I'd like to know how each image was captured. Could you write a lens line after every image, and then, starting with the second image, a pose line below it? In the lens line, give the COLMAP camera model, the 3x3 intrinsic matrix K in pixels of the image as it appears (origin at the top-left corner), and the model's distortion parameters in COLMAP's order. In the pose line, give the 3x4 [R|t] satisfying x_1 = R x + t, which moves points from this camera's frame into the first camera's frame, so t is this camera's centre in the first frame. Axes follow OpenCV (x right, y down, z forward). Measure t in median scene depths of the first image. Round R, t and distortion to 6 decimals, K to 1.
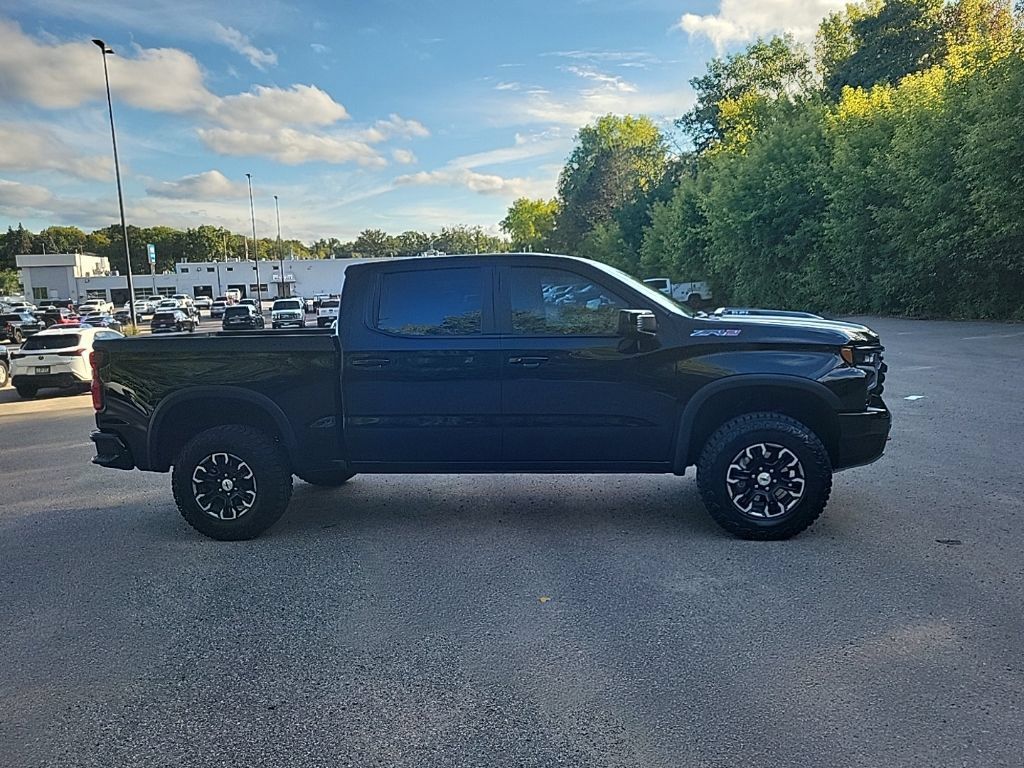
lens RADIAL K [[800.9, 0, 530.2], [0, 800.9, 409.7], [0, 0, 1]] dist [0.038493, -0.011659]
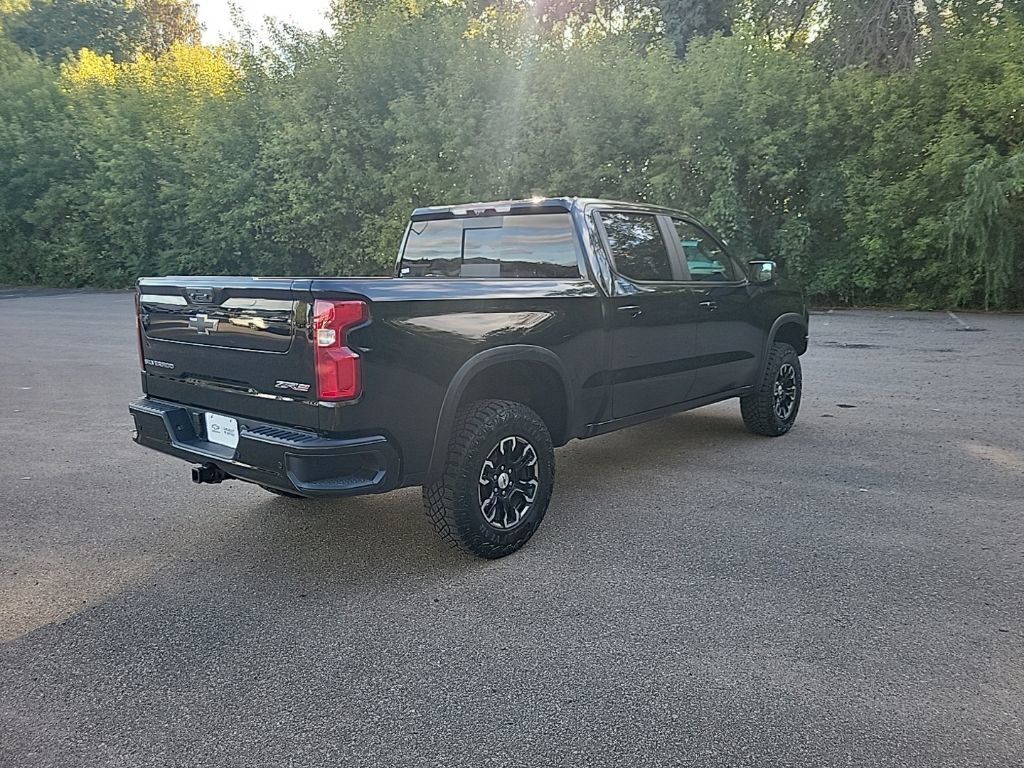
lens RADIAL K [[783.7, 0, 523.4], [0, 783.7, 381.1], [0, 0, 1]] dist [0.044227, -0.026763]
pose [[0.519562, -0.086925, 0.850000, -0.055439], [0.095984, 0.994452, 0.043028, -0.001531], [-0.849024, 0.059231, 0.525023, 0.034228]]
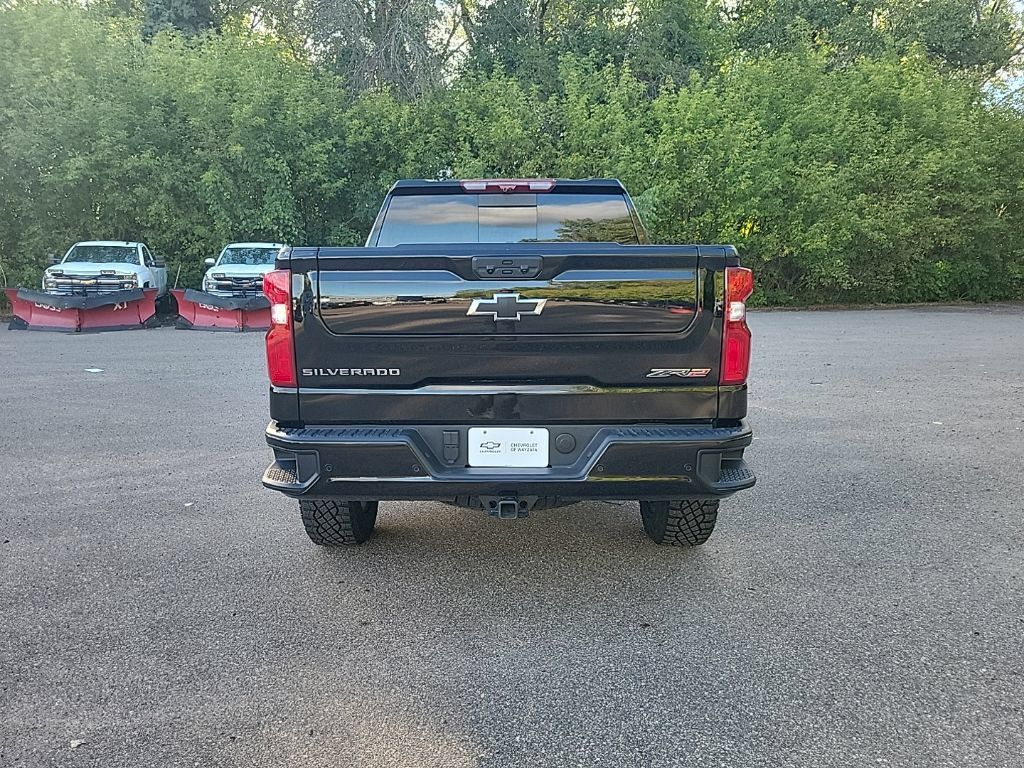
lens RADIAL K [[767.5, 0, 506.3], [0, 767.5, 388.2], [0, 0, 1]] dist [0.042361, -0.010409]
pose [[-0.143571, -0.104083, 0.984151, -0.058337], [0.139797, 0.982349, 0.124287, -0.004618], [-0.979716, 0.155425, -0.126486, 0.070540]]
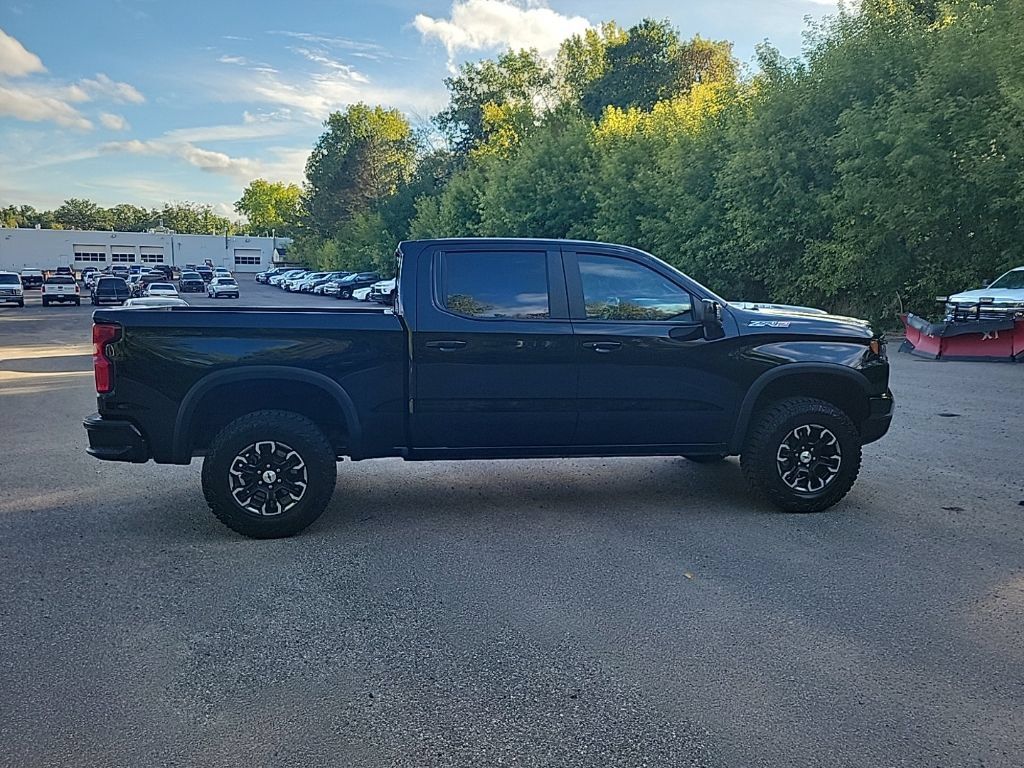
lens RADIAL K [[796.6, 0, 511.7], [0, 796.6, 395.0], [0, 0, 1]] dist [0.053061, -0.046136]
pose [[0.952120, 0.003524, 0.305703, -0.022368], [-0.001000, 0.999964, -0.008414, 0.000518], [-0.305722, 0.007705, 0.952090, 0.003487]]
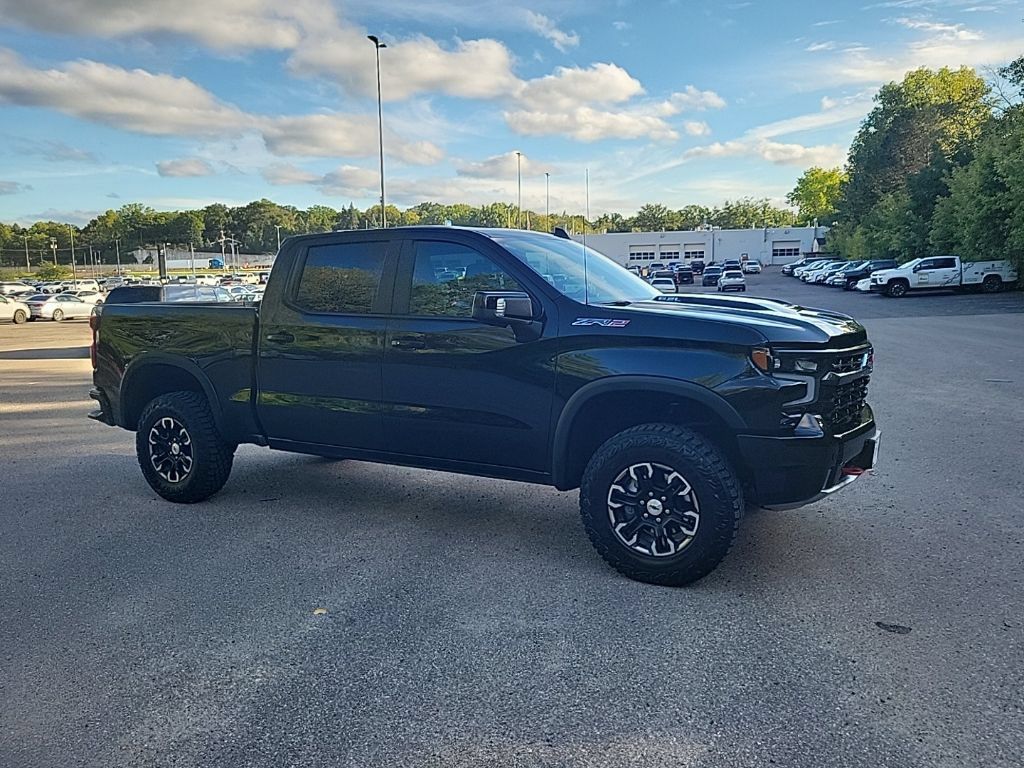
lens RADIAL K [[807.8, 0, 512.0], [0, 807.8, 384.0], [0, 0, 1]] dist [0.057585, -0.031590]
pose [[0.931937, 0.070610, -0.355680, 0.022457], [-0.071460, 0.997385, 0.010767, -0.001794], [0.355510, 0.015383, 0.934546, 0.009882]]
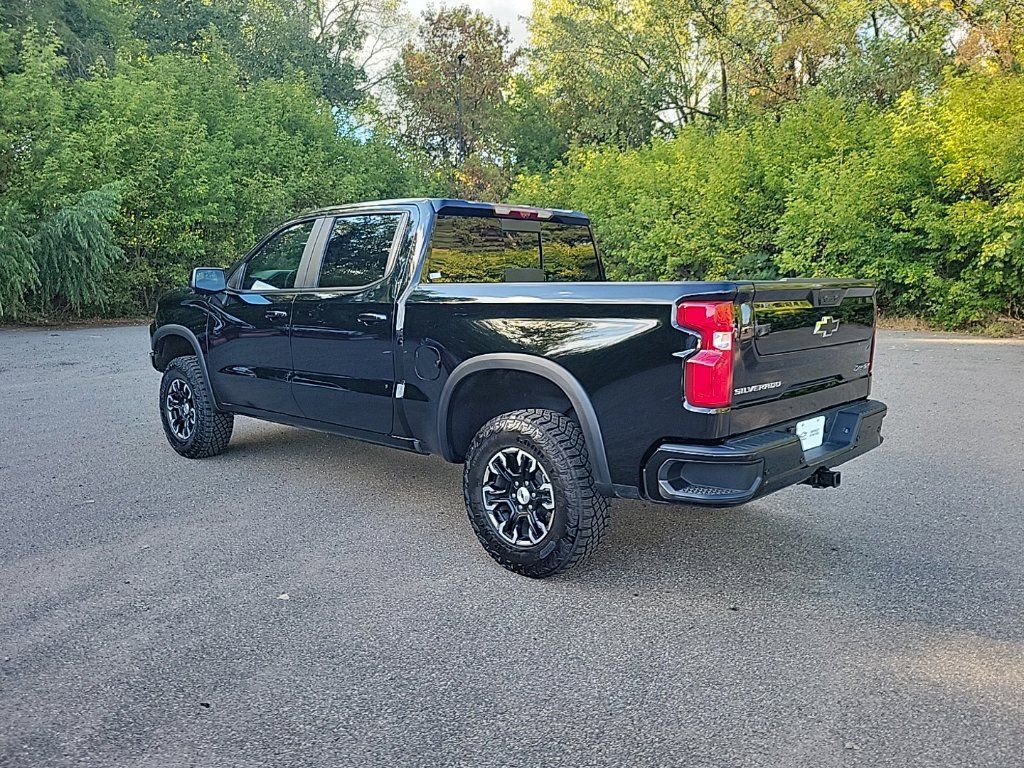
lens RADIAL K [[783.7, 0, 523.4], [0, 783.7, 381.1], [0, 0, 1]] dist [0.044227, -0.026763]
pose [[-0.824131, -0.034494, 0.565348, -0.040492], [0.105923, 0.971148, 0.213661, -0.010948], [-0.556407, 0.235968, -0.796699, 0.104473]]
